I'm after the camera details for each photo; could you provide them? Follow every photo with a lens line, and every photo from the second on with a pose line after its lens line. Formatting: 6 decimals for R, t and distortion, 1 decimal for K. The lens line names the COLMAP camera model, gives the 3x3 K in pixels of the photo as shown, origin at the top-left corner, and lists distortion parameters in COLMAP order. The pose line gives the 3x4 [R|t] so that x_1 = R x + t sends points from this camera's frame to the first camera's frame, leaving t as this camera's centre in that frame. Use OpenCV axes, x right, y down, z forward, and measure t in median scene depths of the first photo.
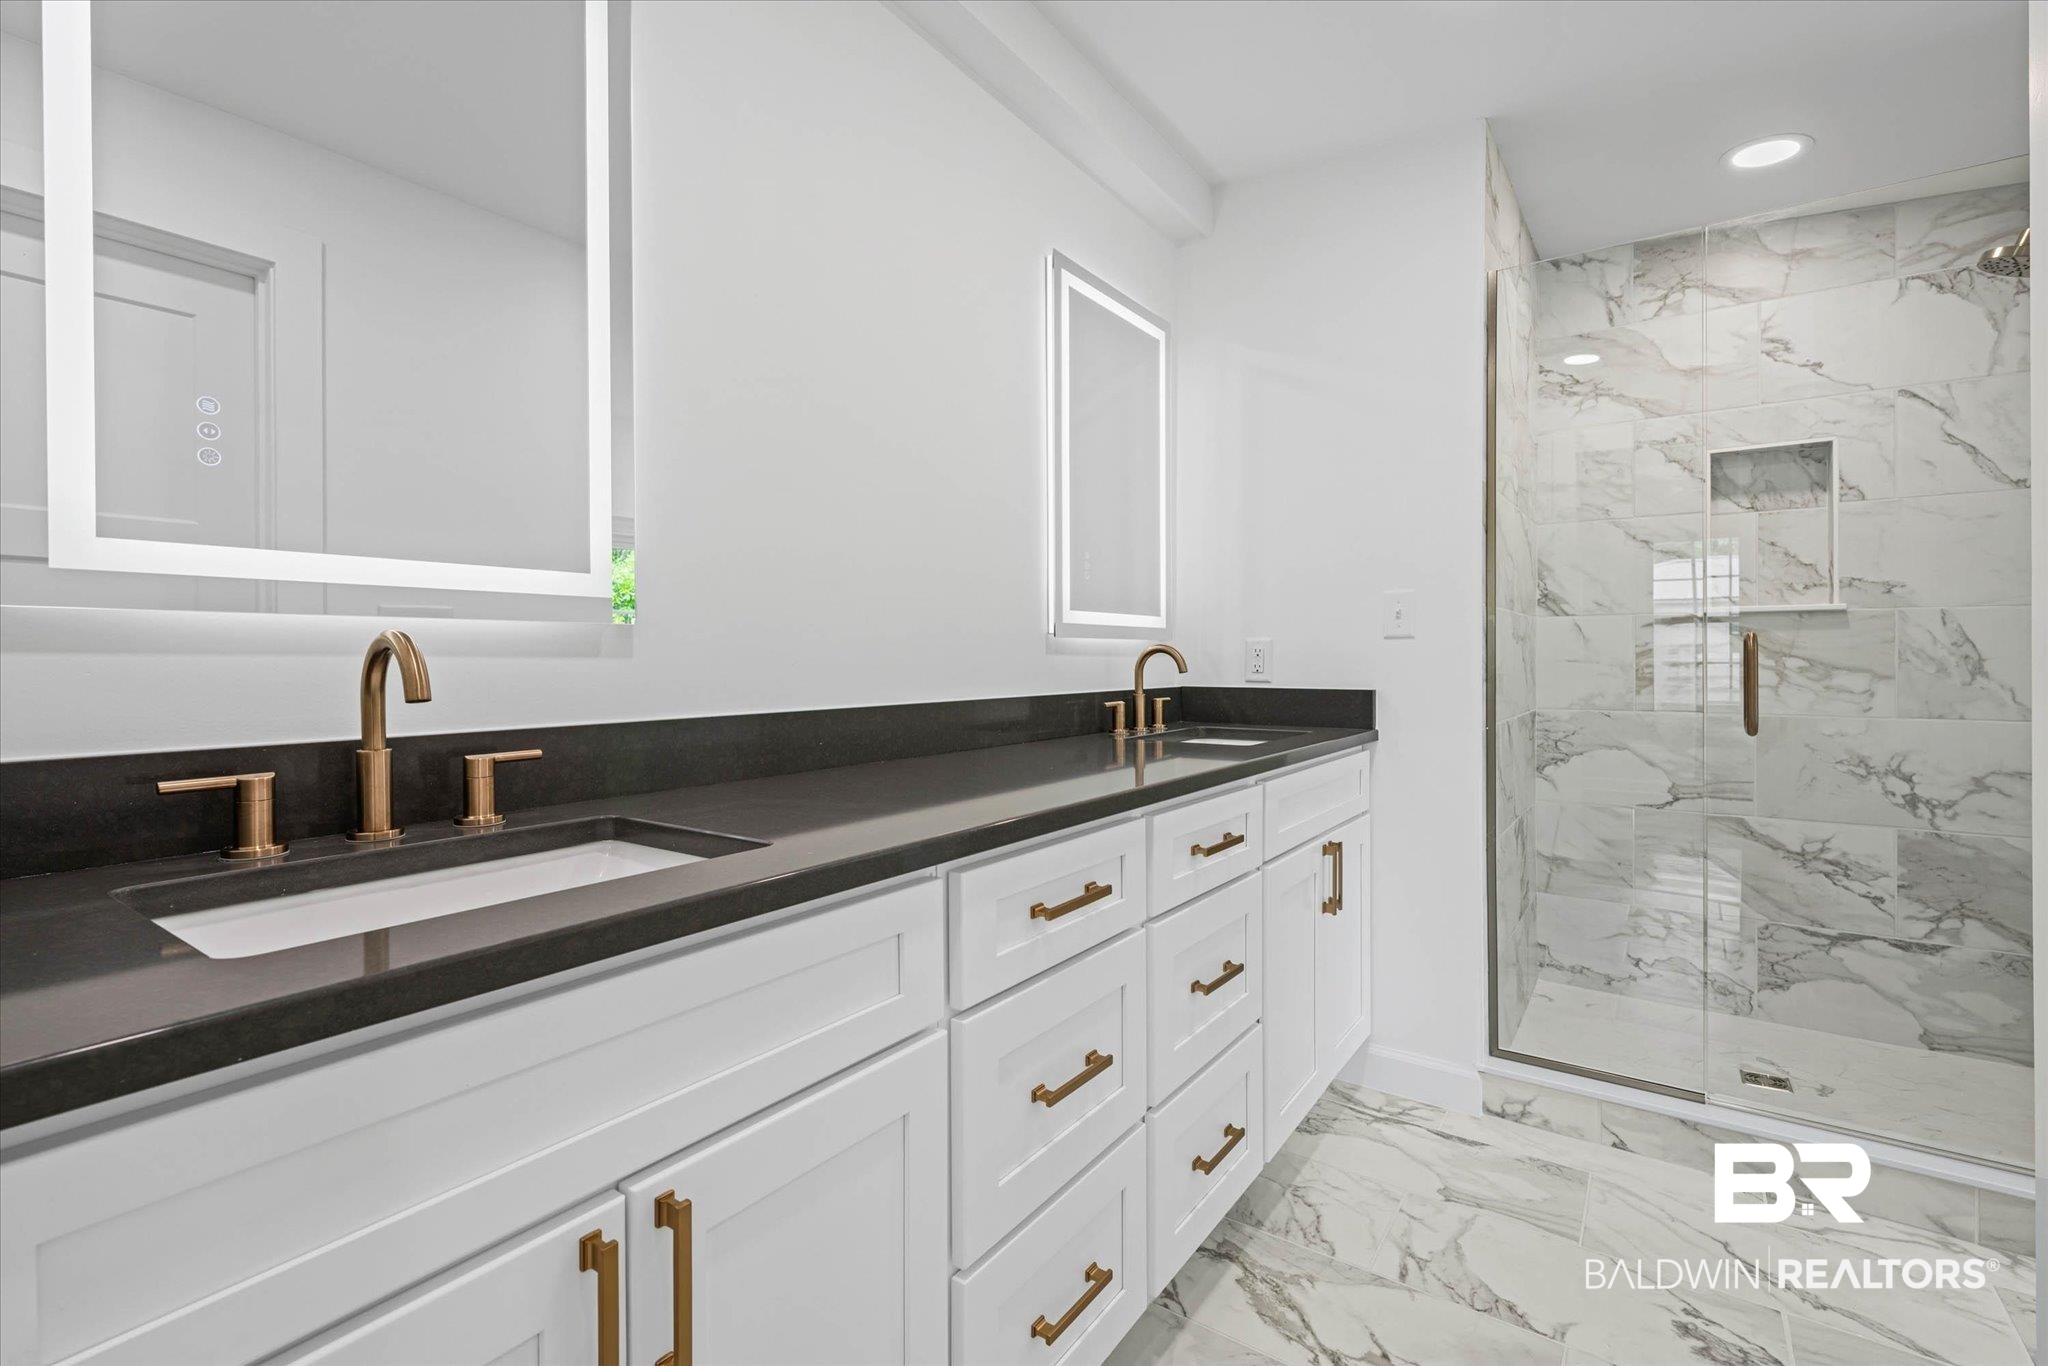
lens RADIAL K [[932.6, 0, 1039.4], [0, 932.6, 668.8], [0, 0, 1]] dist [0.002030, -0.000686]
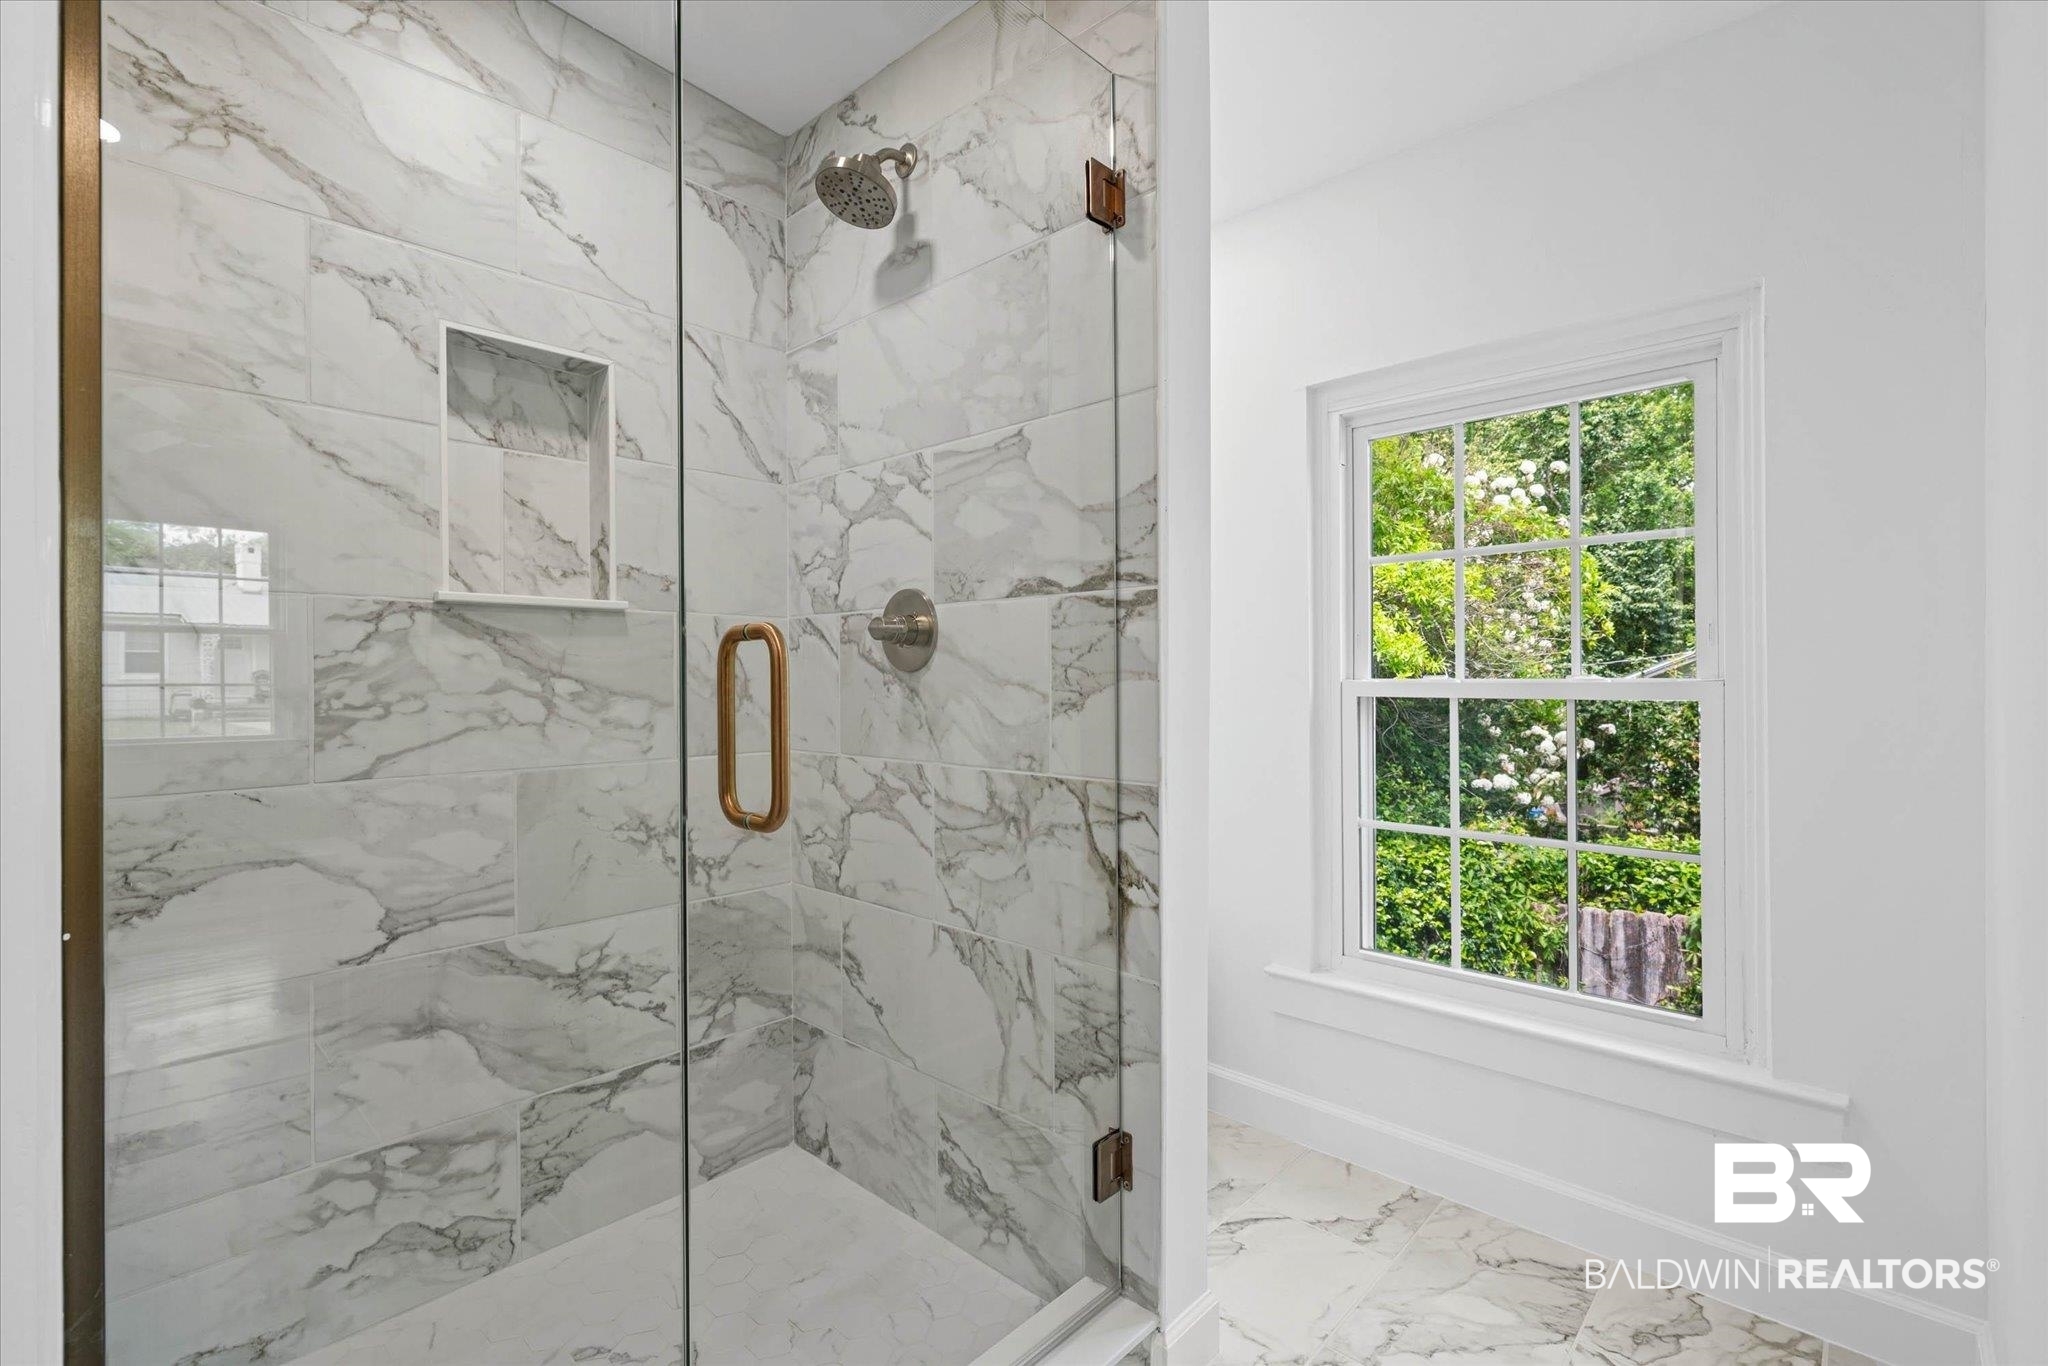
lens RADIAL K [[932.6, 0, 1039.7], [0, 932.6, 670.0], [0, 0, 1]] dist [0.002030, -0.000686]
pose [[0.190630, 0.004804, 0.981650, 0.226811], [0.013552, 0.999880, -0.007525, -0.008326], [-0.981568, 0.014738, 0.190542, 0.545080]]
